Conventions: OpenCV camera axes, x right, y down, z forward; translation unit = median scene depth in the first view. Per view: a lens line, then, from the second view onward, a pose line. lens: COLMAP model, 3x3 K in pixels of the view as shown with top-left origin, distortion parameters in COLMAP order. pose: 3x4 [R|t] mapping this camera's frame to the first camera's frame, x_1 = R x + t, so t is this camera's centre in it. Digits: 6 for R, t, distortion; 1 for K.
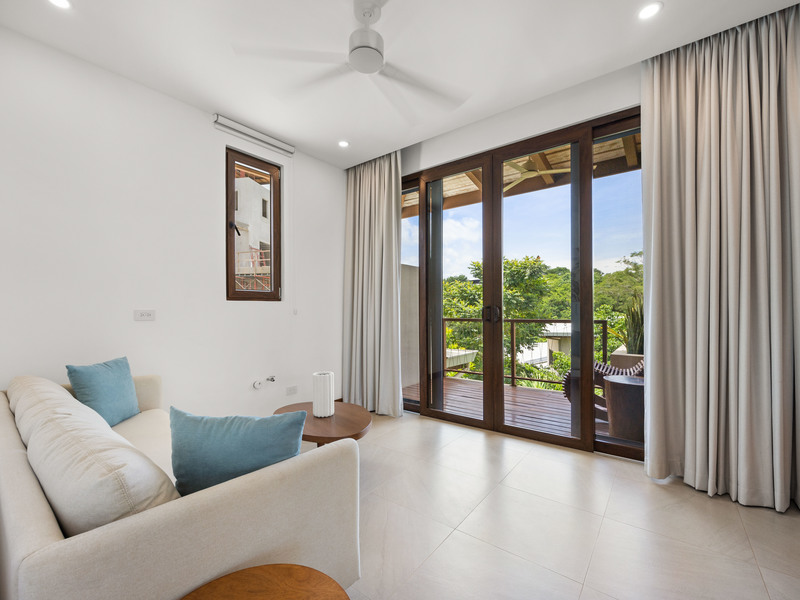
lens RADIAL K [[344.6, 0, 396.6], [0, 344.6, 308.6], [0, 0, 1]] dist [-0.002088, -0.000890]
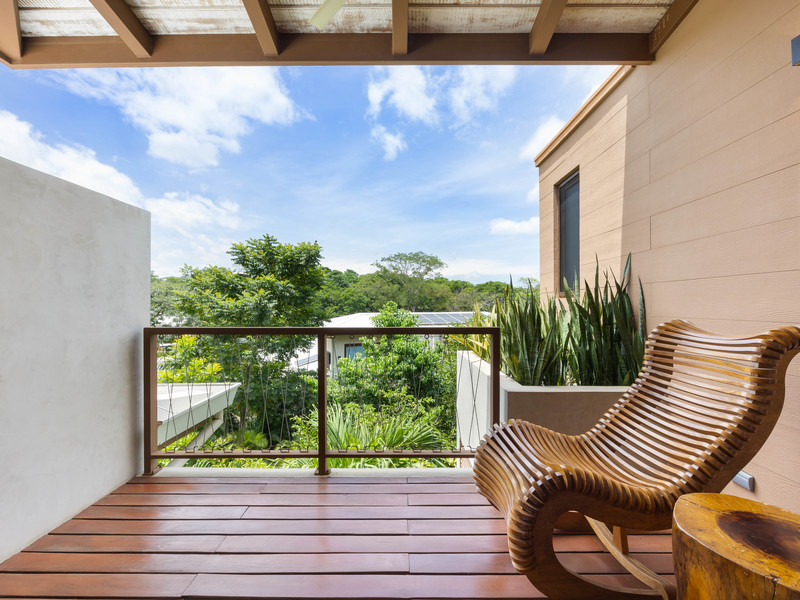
lens RADIAL K [[344.6, 0, 396.6], [0, 344.6, 308.6], [0, 0, 1]] dist [-0.002088, -0.000890]
pose [[0.790849, 0.006449, 0.611977, 0.040792], [-0.013859, 0.999877, 0.007373, 0.000982], [-0.611854, -0.014312, 0.790841, 0.176352]]
